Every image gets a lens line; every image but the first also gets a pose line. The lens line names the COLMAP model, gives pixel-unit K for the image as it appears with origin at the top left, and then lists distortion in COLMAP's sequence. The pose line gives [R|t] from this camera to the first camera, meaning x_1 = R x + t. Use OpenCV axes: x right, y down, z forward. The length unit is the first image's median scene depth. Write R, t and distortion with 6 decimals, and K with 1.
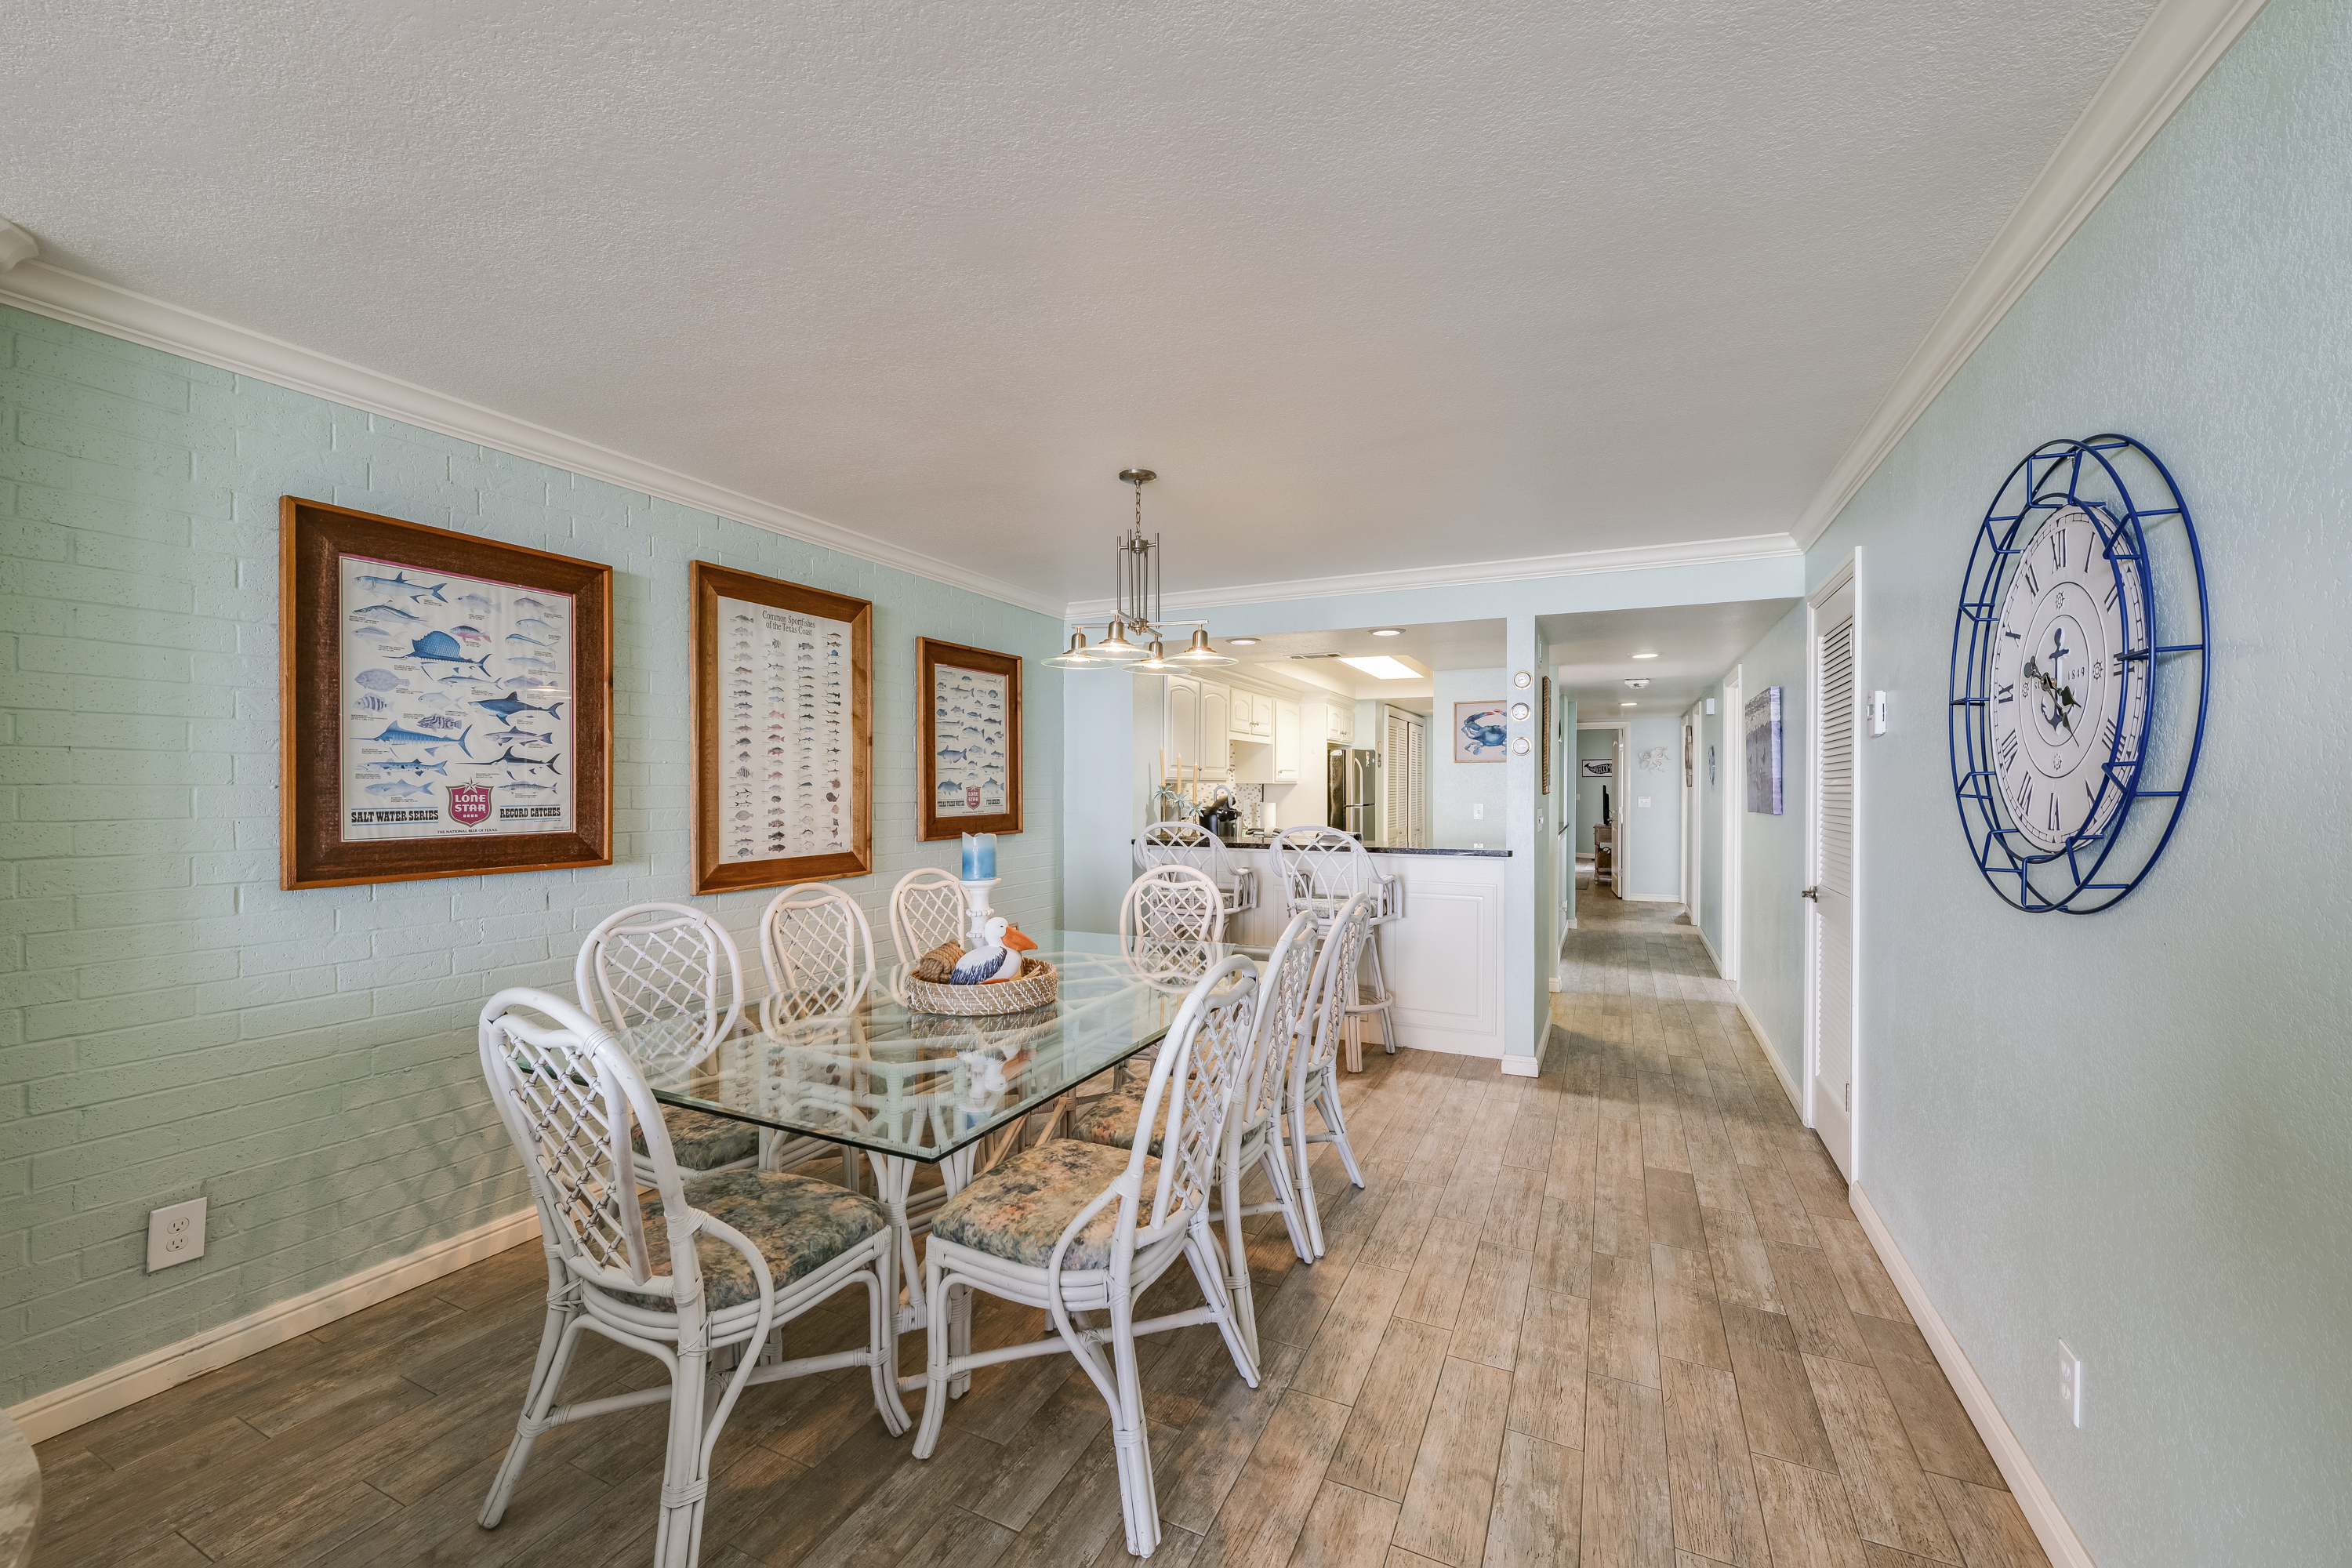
lens RADIAL K [[939.1, 0, 1167.9], [0, 939.1, 793.7], [0, 0, 1]] dist [0.000958, -0.000103]
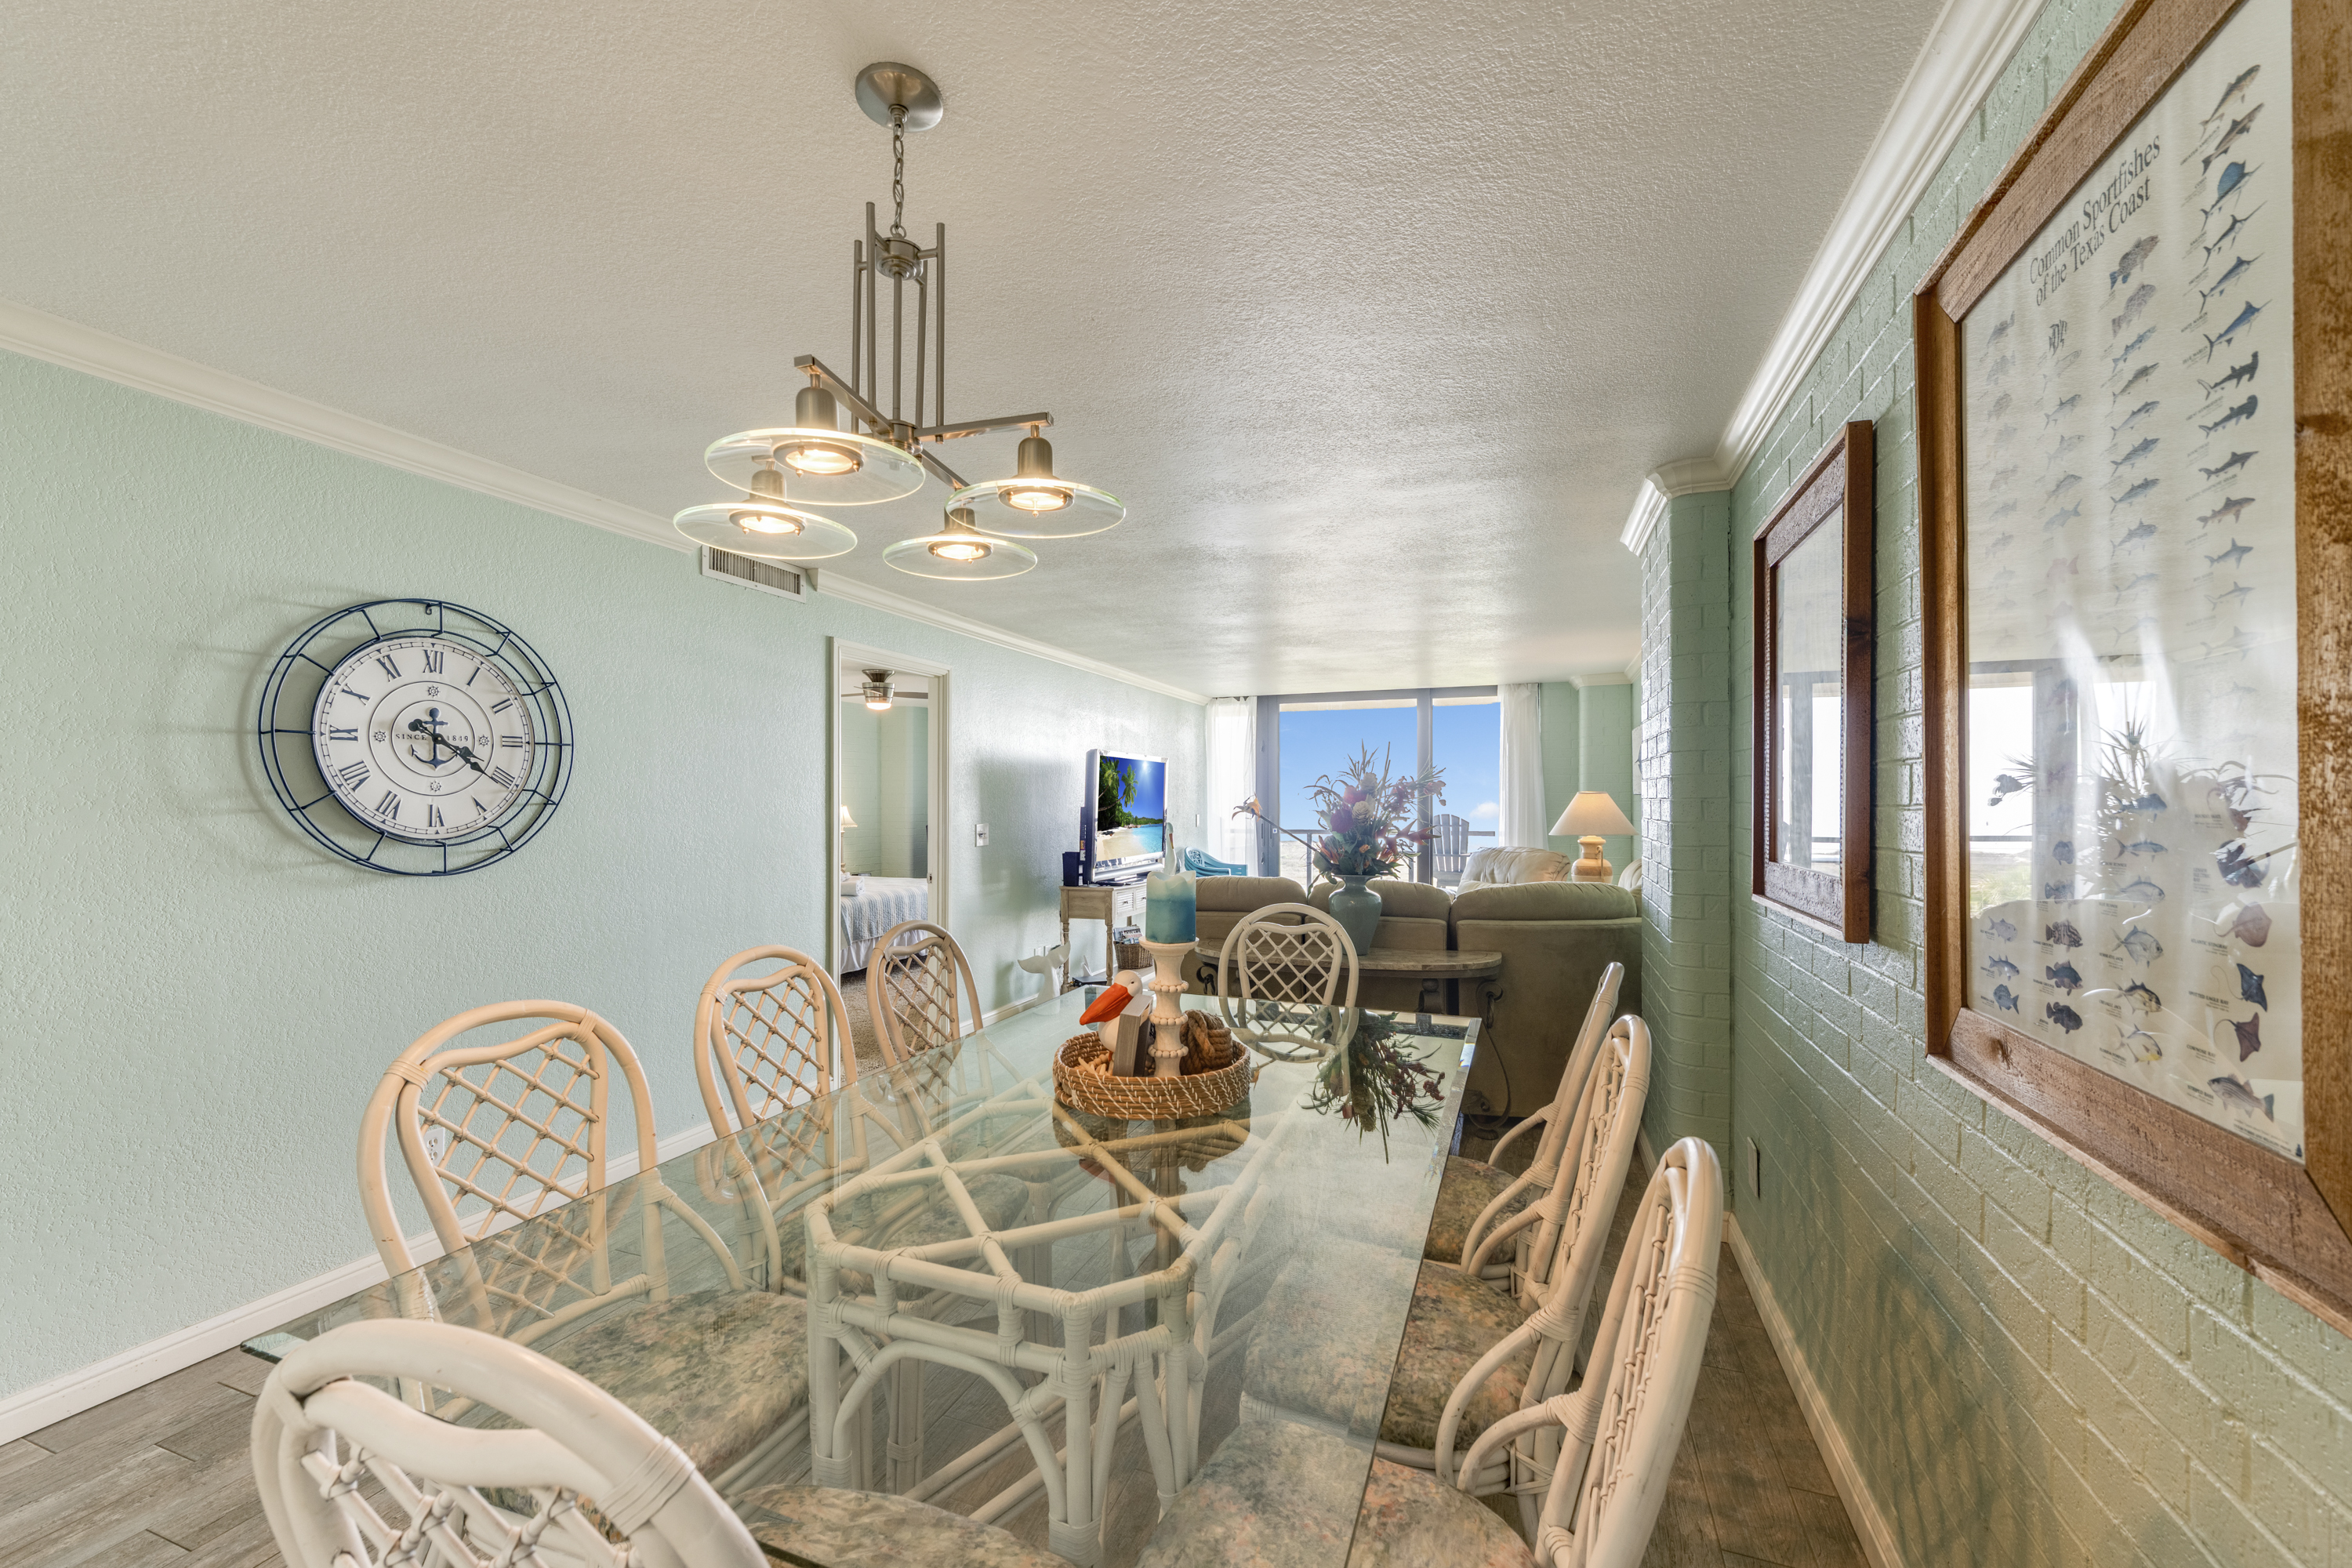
lens RADIAL K [[939.1, 0, 1167.9], [0, 939.1, 793.7], [0, 0, 1]] dist [0.000958, -0.000103]
pose [[-0.996162, -0.003299, -0.087469, -0.106084], [-0.003489, 0.999992, 0.002025, -0.012483], [0.087462, 0.002322, -0.996165, 1.266852]]
